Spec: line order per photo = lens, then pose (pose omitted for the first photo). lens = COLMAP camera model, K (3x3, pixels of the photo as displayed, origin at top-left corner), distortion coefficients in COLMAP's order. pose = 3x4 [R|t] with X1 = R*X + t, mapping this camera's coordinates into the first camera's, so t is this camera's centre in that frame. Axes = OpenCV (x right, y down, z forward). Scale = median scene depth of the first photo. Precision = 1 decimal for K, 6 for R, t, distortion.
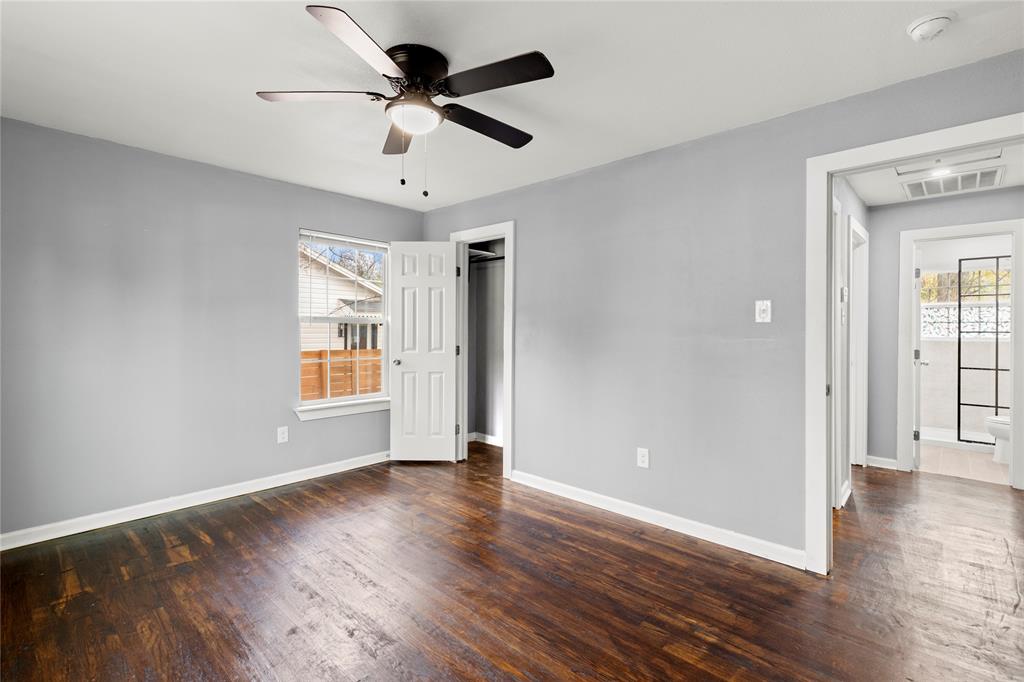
lens RADIAL K [[472.5, 0, 514.5], [0, 472.5, 338.5], [0, 0, 1]] dist [0.001930, -0.000214]
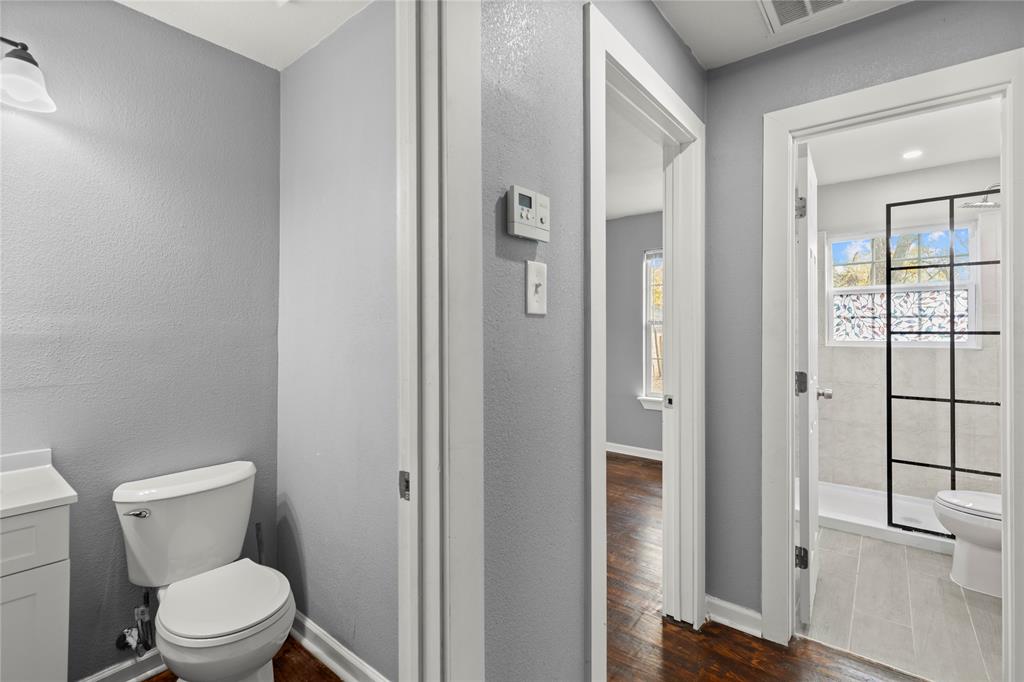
lens RADIAL K [[472.5, 0, 506.0], [0, 472.5, 330.9], [0, 0, 1]] dist [0.001930, -0.000214]
pose [[0.997514, 0.000690, 0.070468, 0.421670], [0.000274, 0.999906, -0.013672, -0.008052], [-0.070471, 0.013658, 0.997420, 0.444502]]
